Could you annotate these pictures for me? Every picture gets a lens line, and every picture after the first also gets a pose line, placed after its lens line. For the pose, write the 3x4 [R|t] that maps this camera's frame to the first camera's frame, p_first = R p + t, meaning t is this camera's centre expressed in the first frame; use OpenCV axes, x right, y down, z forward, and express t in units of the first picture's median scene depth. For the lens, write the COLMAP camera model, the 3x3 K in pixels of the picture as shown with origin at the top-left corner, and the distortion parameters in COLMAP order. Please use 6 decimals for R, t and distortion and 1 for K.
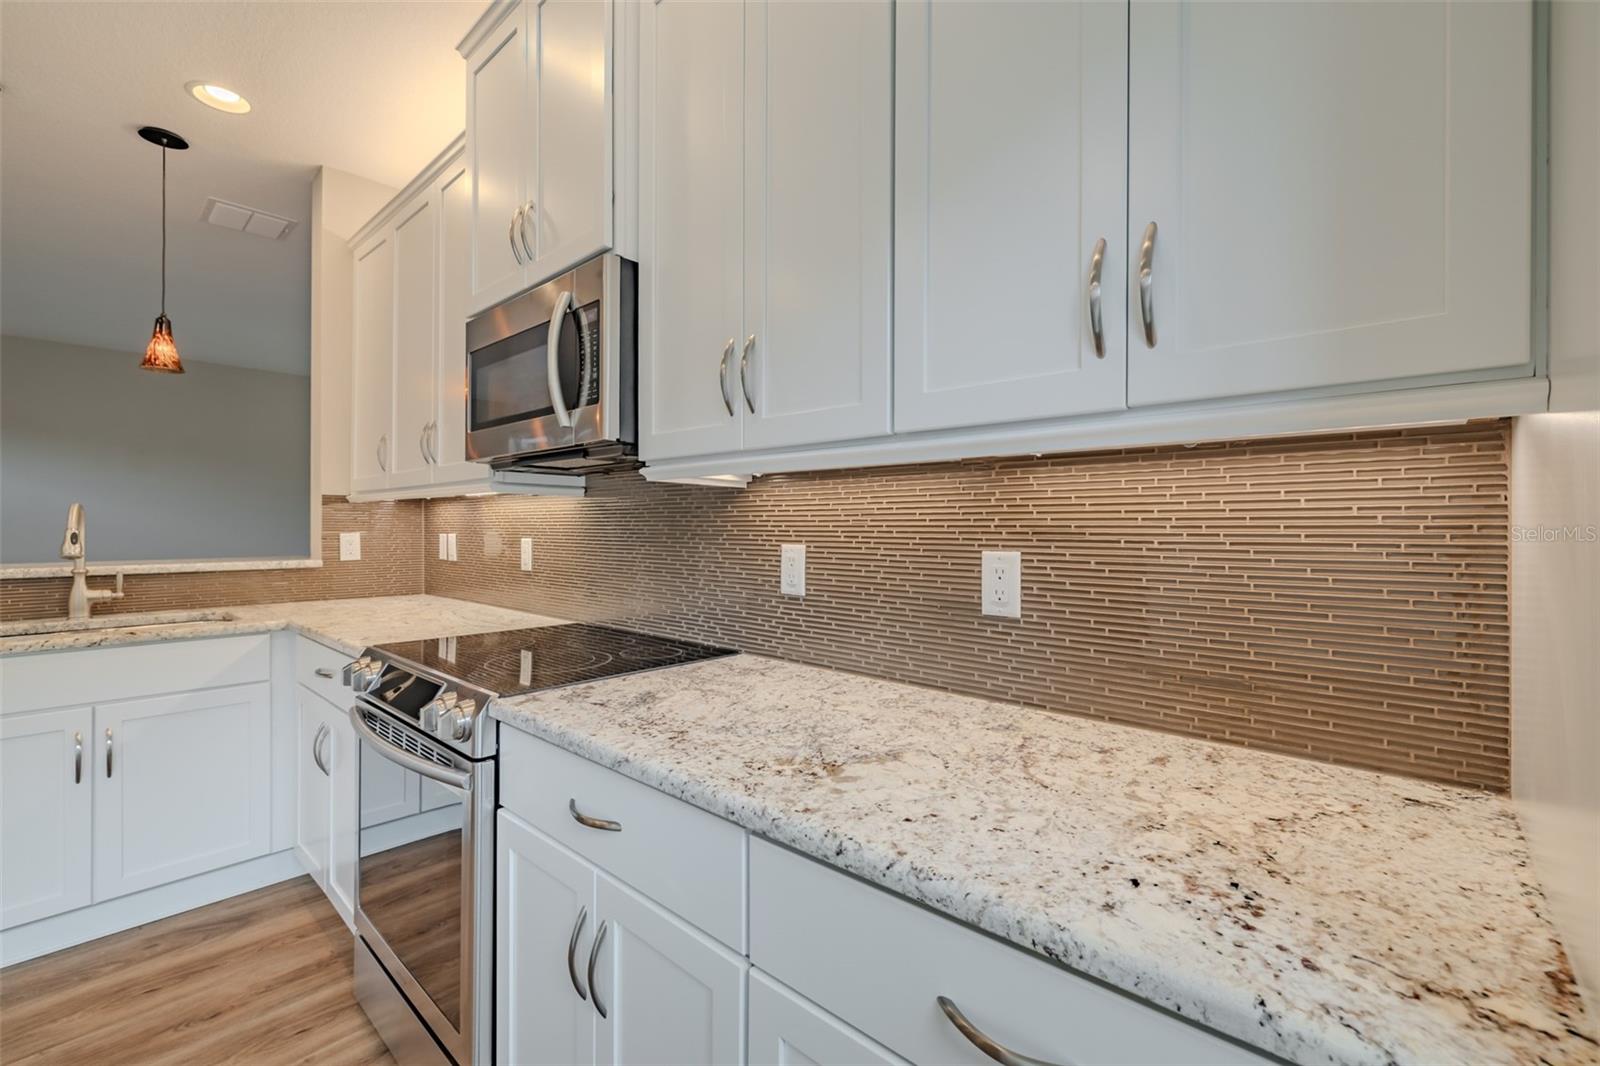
lens RADIAL K [[693.7, 0, 804.1], [0, 693.7, 524.1], [0, 0, 1]] dist [0.000863, 0.000080]
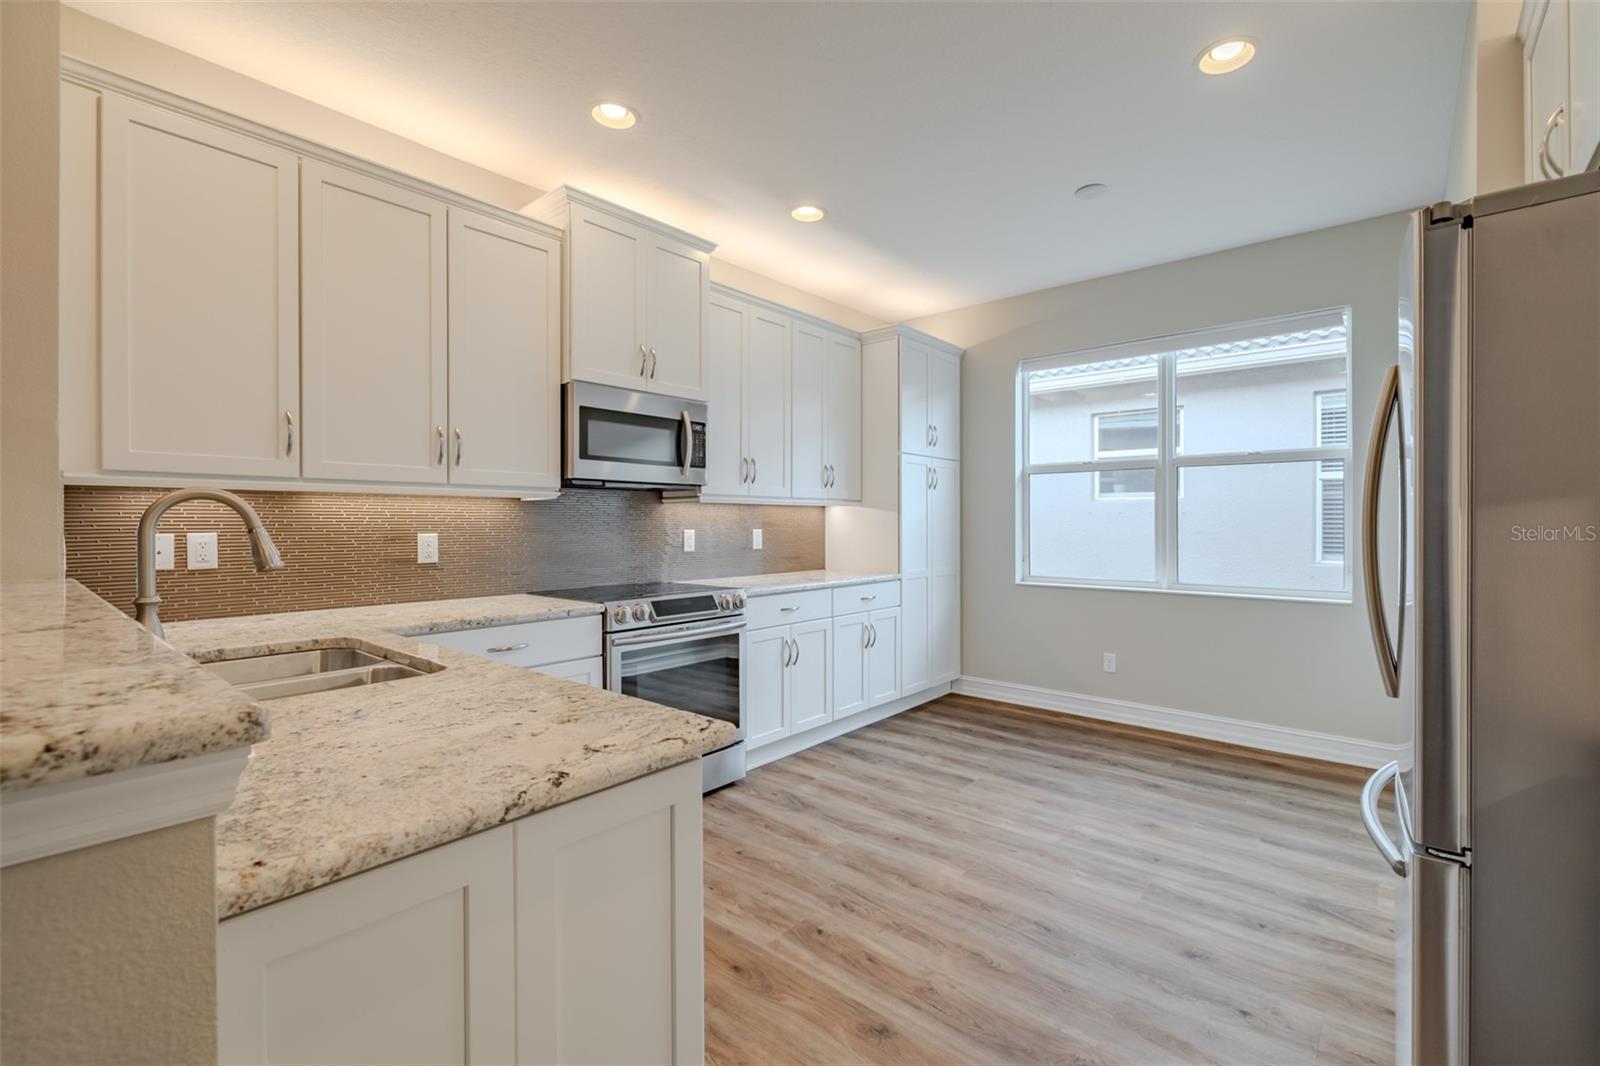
lens RADIAL K [[718.1, 0, 825.0], [0, 718.1, 515.9], [0, 0, 1]] dist [-0.002323, -0.000171]
pose [[-0.050559, 0.004653, 0.998710, -1.936032], [-0.004360, 0.999979, -0.004880, -0.005434], [-0.998712, -0.004601, -0.050538, 0.523505]]
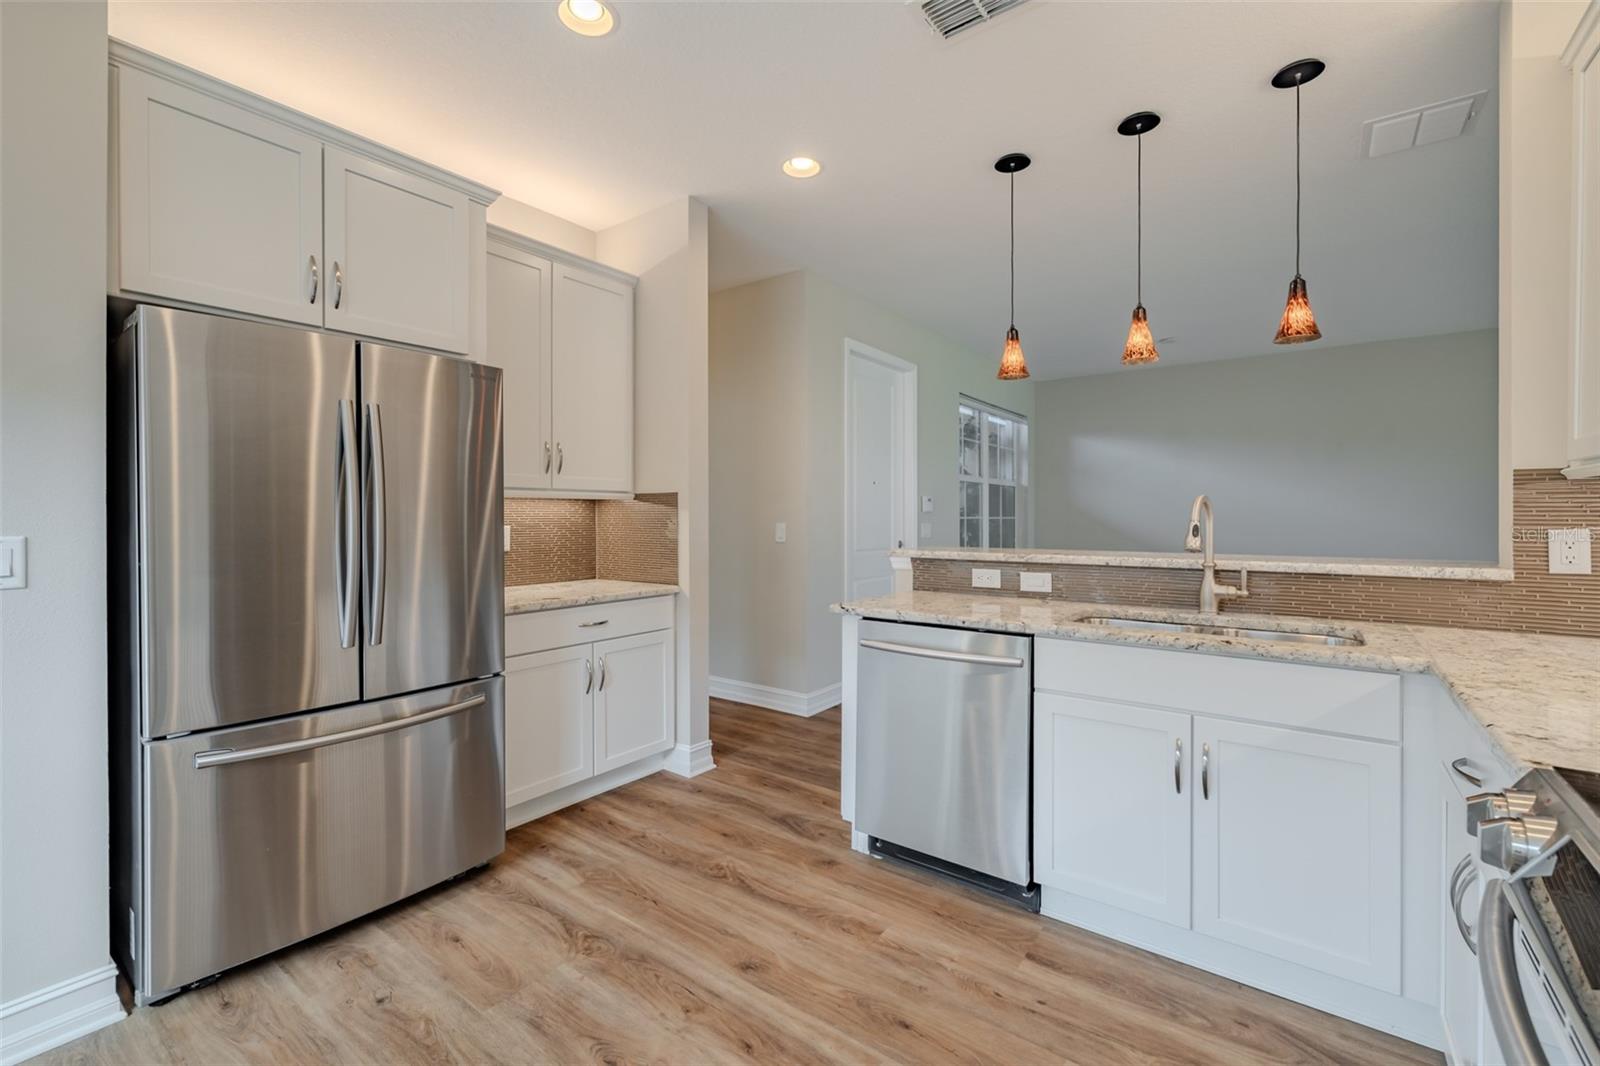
lens RADIAL K [[675.5, 0, 793.6], [0, 675.5, 519.1], [0, 0, 1]] dist [-0.000026, 0.000329]
pose [[0.093472, -0.000060, -0.995622, -0.184176], [0.001694, 0.999999, 0.000099, 0.003900], [0.995621, -0.001695, 0.093471, 0.388609]]
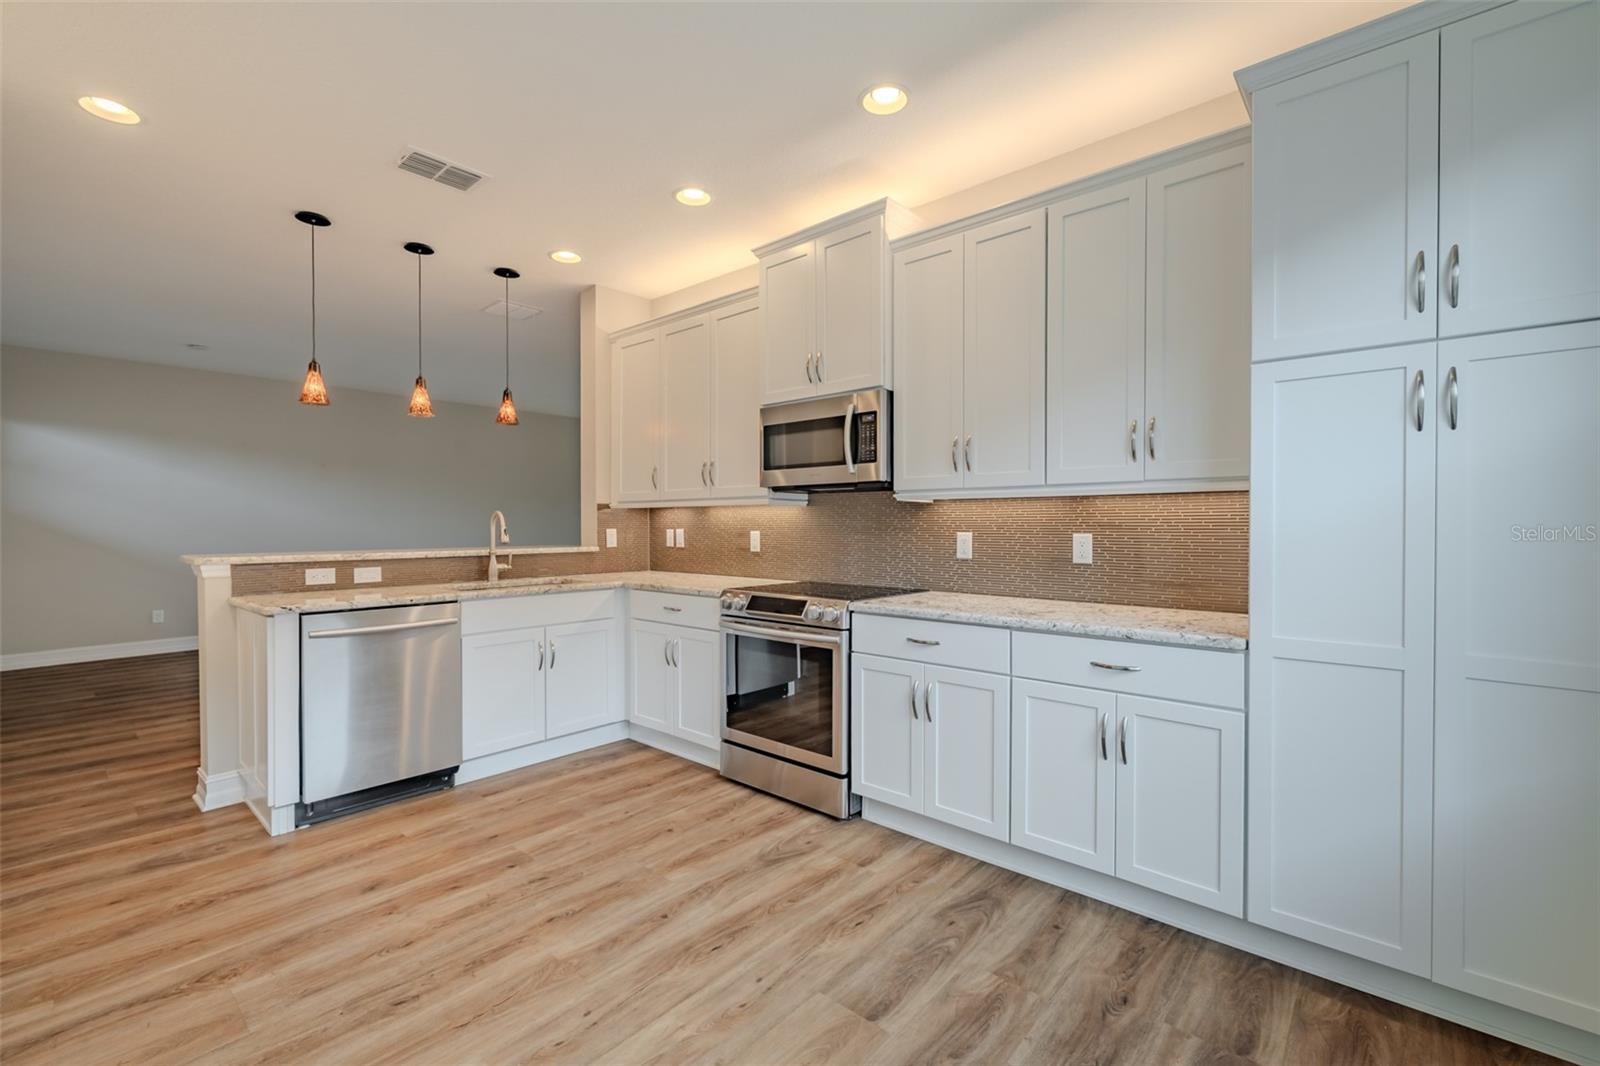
lens RADIAL K [[688.6, 0, 796.3], [0, 688.6, 529.7], [0, 0, 1]] dist [-0.000846, -0.000049]
pose [[0.999988, -0.003541, 0.003424, -0.386702], [0.003502, 0.999931, 0.011172, -0.000925], [-0.003463, -0.011159, 0.999932, -0.722746]]
